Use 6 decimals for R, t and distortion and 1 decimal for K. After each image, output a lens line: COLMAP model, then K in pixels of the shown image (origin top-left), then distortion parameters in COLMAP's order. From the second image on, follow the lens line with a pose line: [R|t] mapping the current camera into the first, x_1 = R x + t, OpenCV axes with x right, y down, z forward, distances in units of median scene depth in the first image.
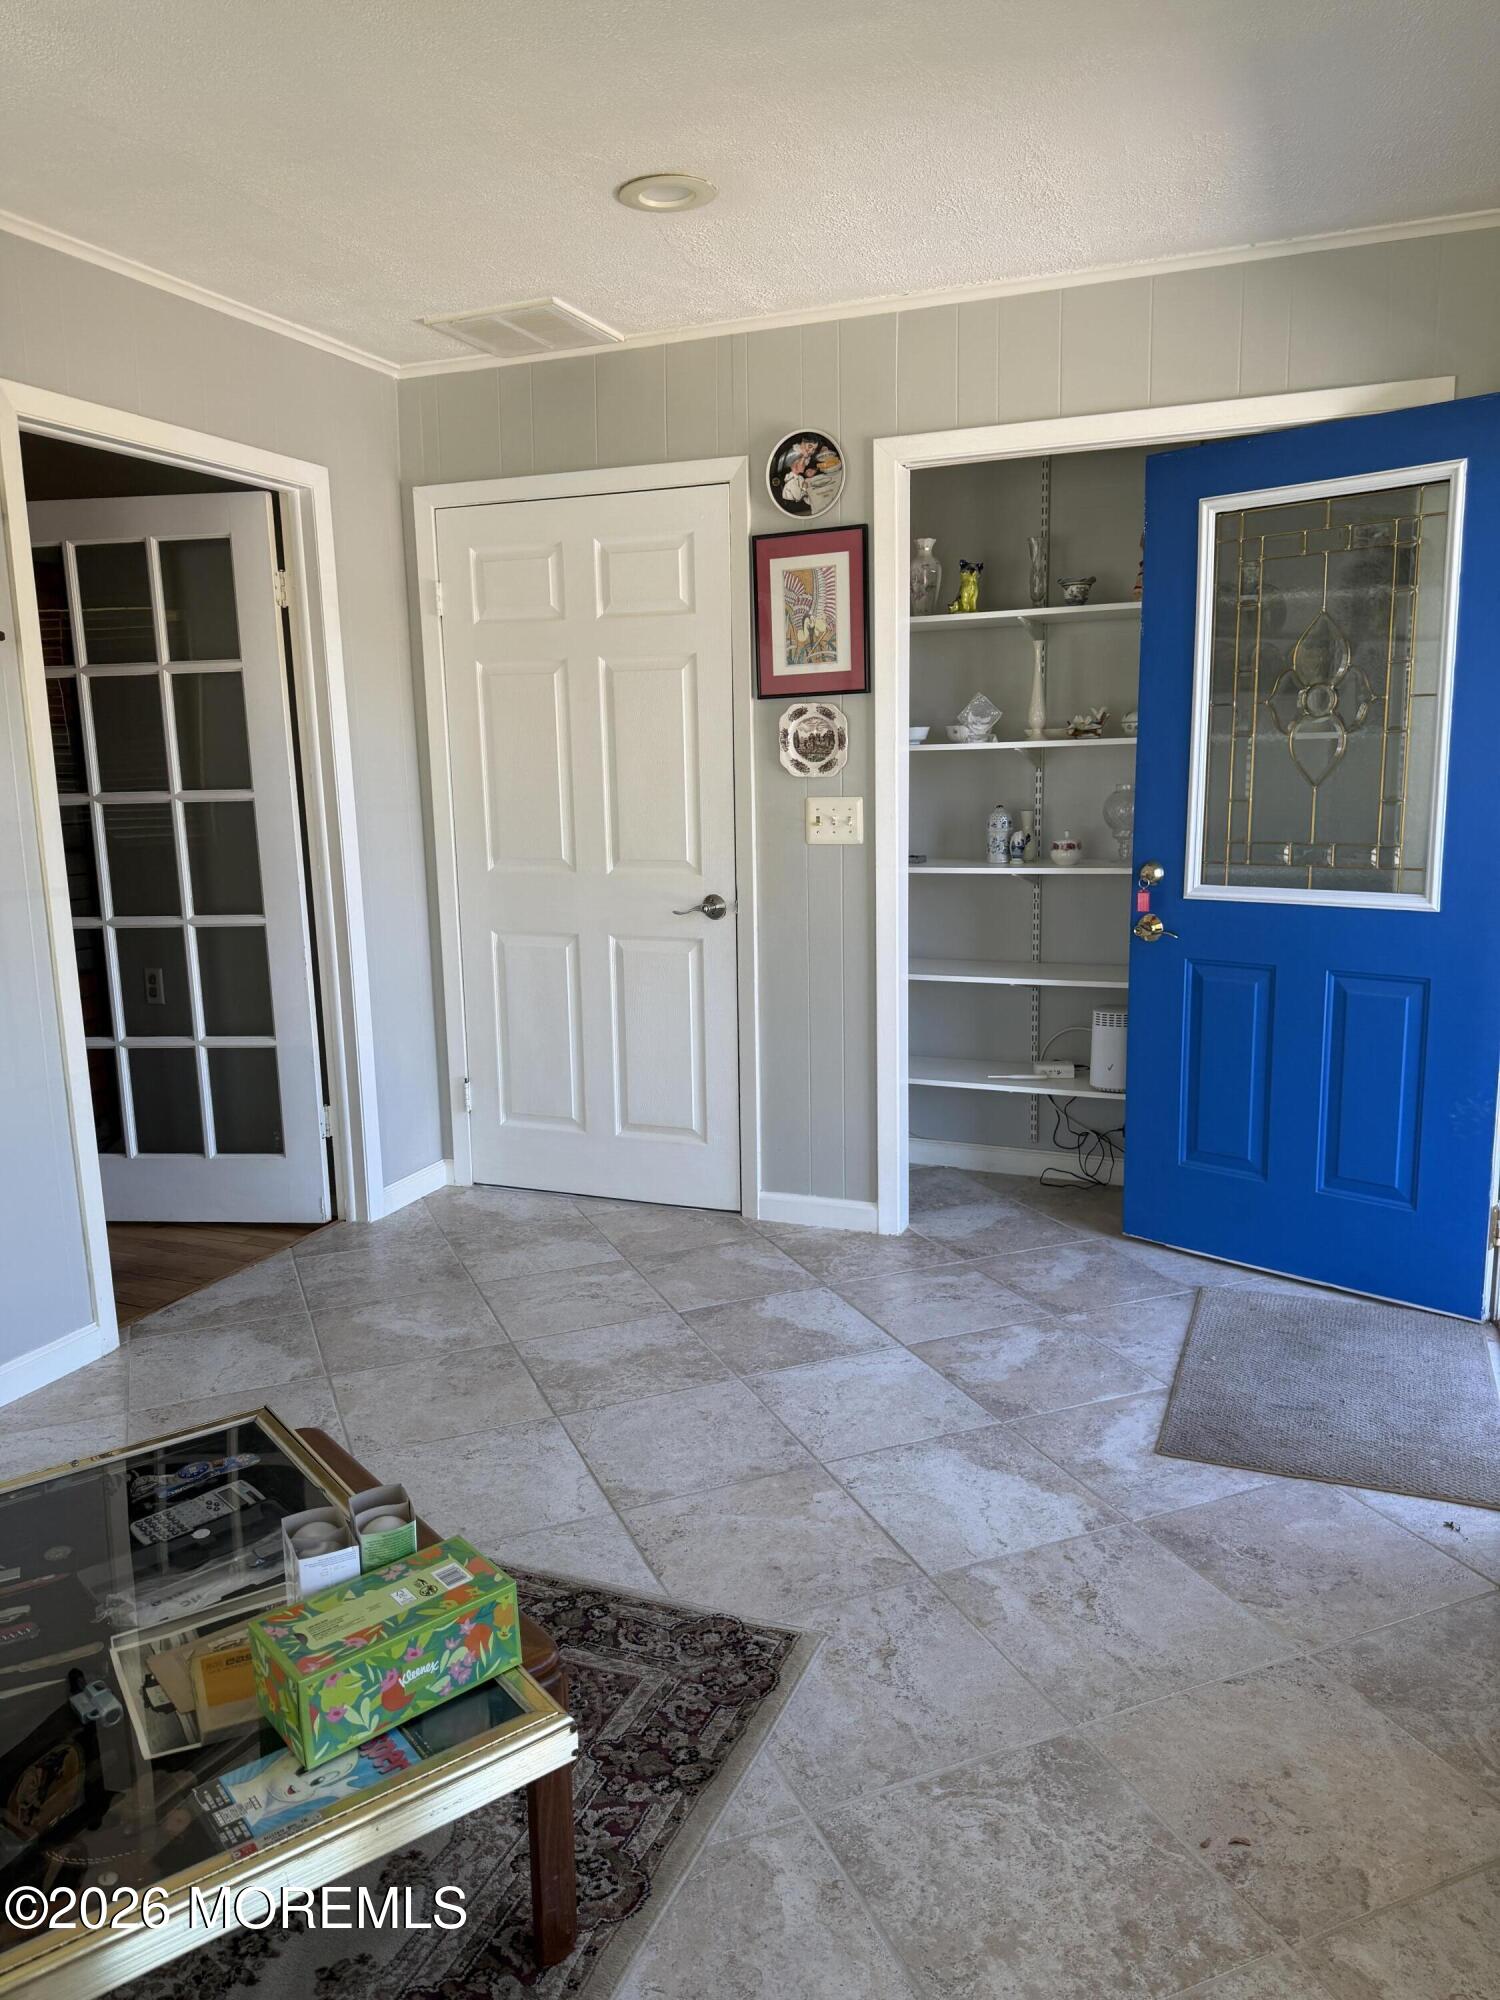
lens RADIAL K [[1418.5, 0, 752.2], [0, 1418.5, 1003.9], [0, 0, 1]] dist [0.007746, 0.002251]
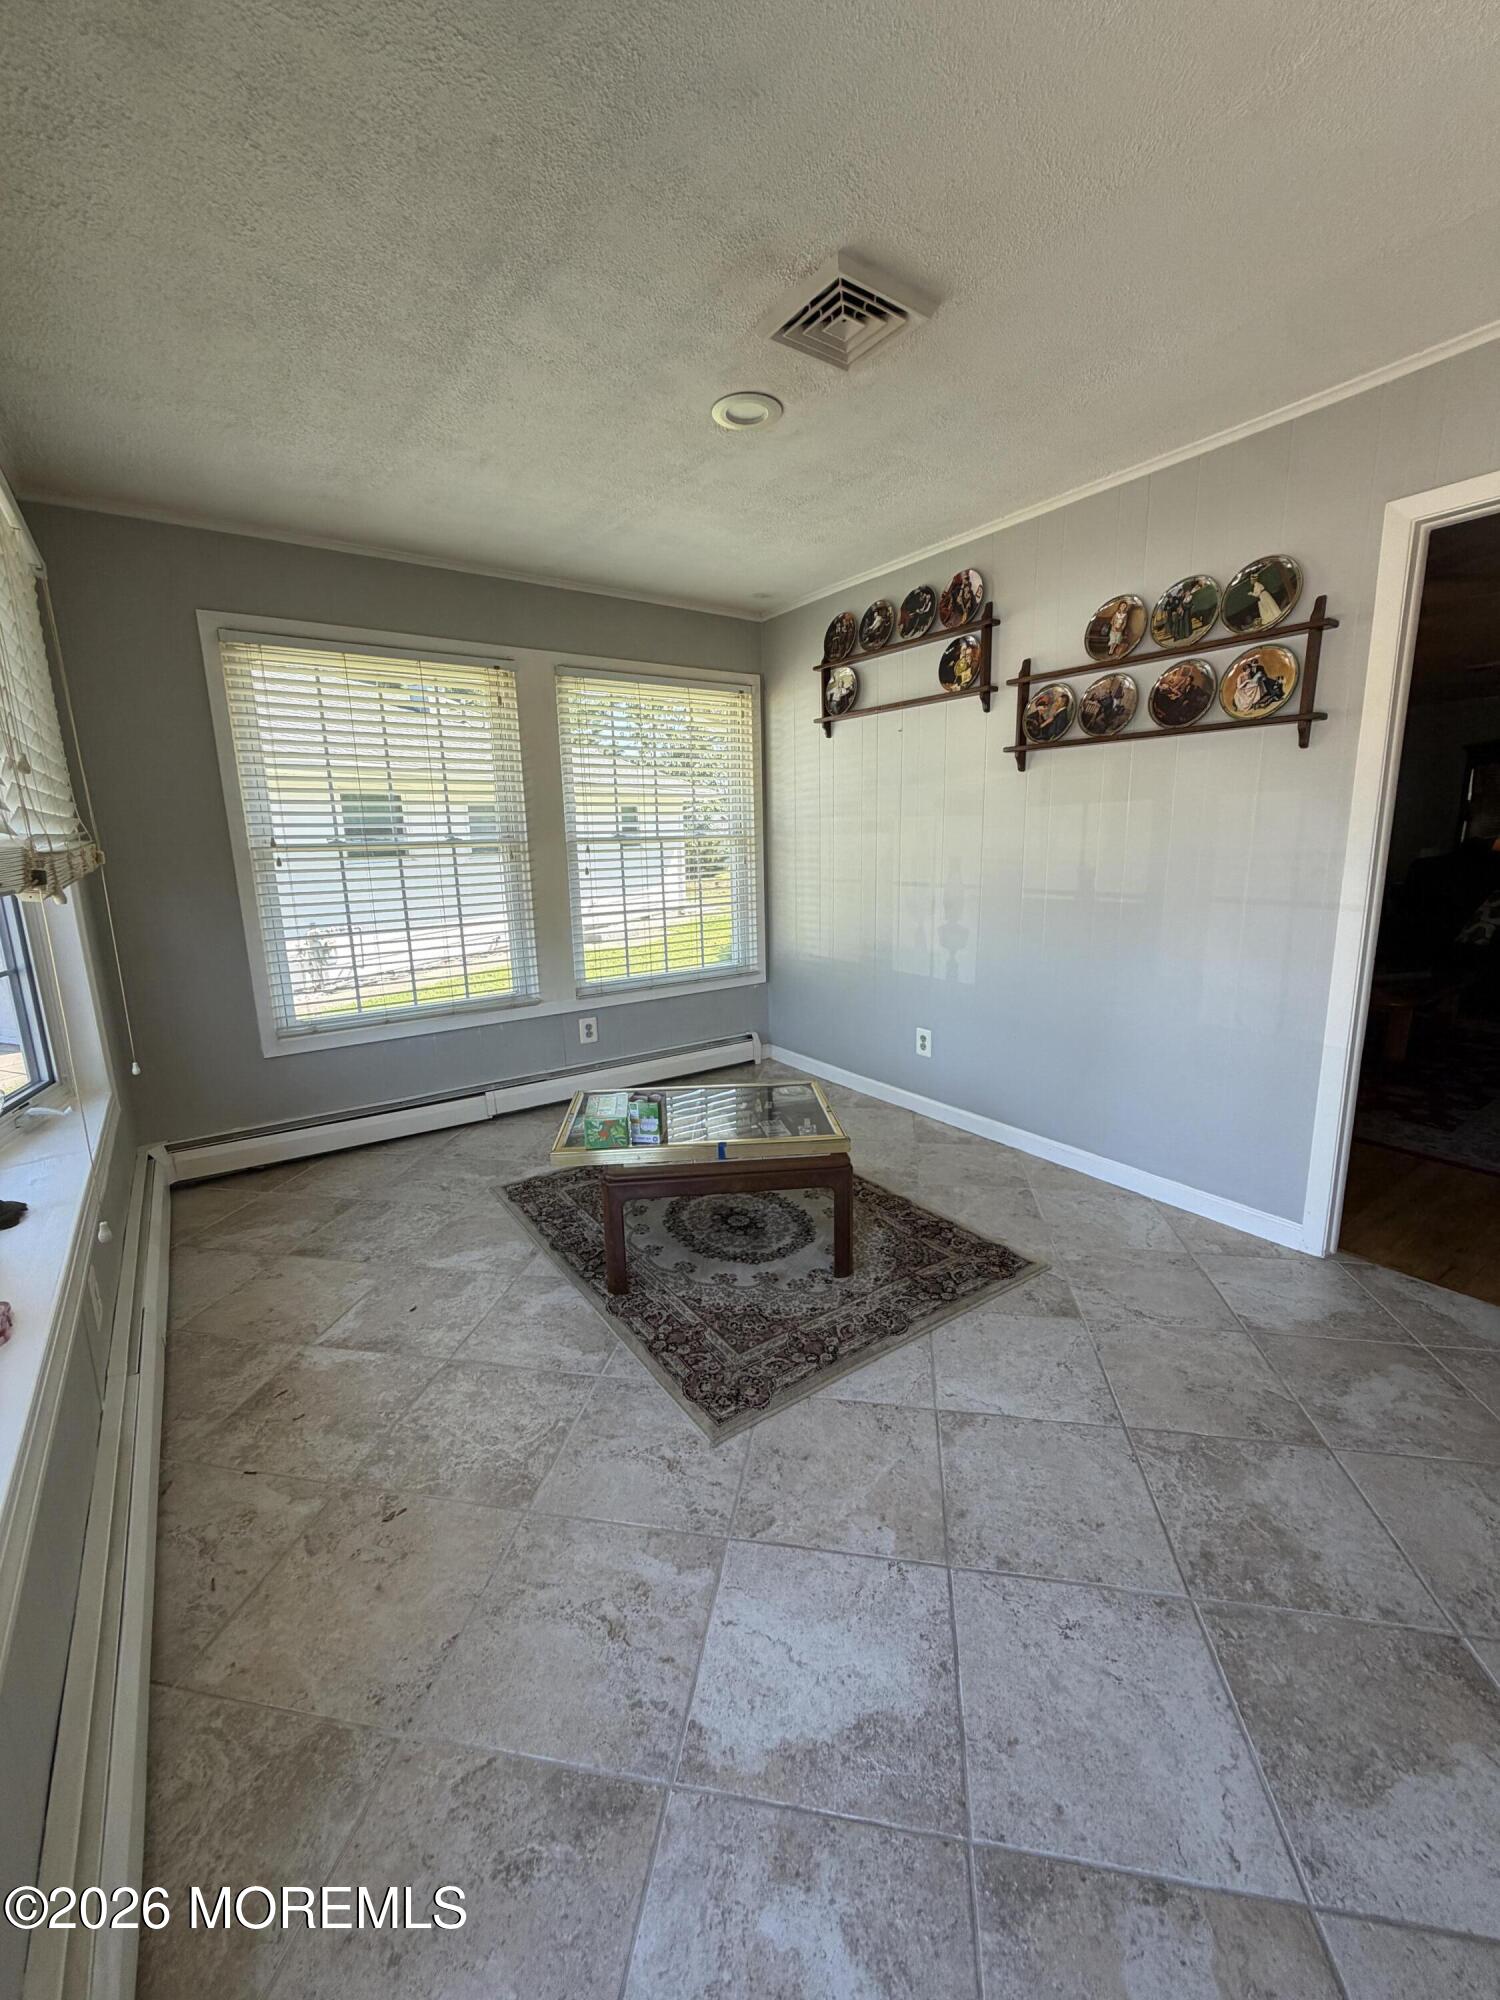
lens RADIAL K [[801.8, 0, 755.5], [0, 801.8, 993.0], [0, 0, 1]] dist [0.014246, 0.000335]
pose [[-0.530271, 0.202513, -0.823287, 0.493592], [-0.114544, 0.945038, 0.306239, -0.196749], [0.840055, 0.256692, -0.477930, 1.063285]]
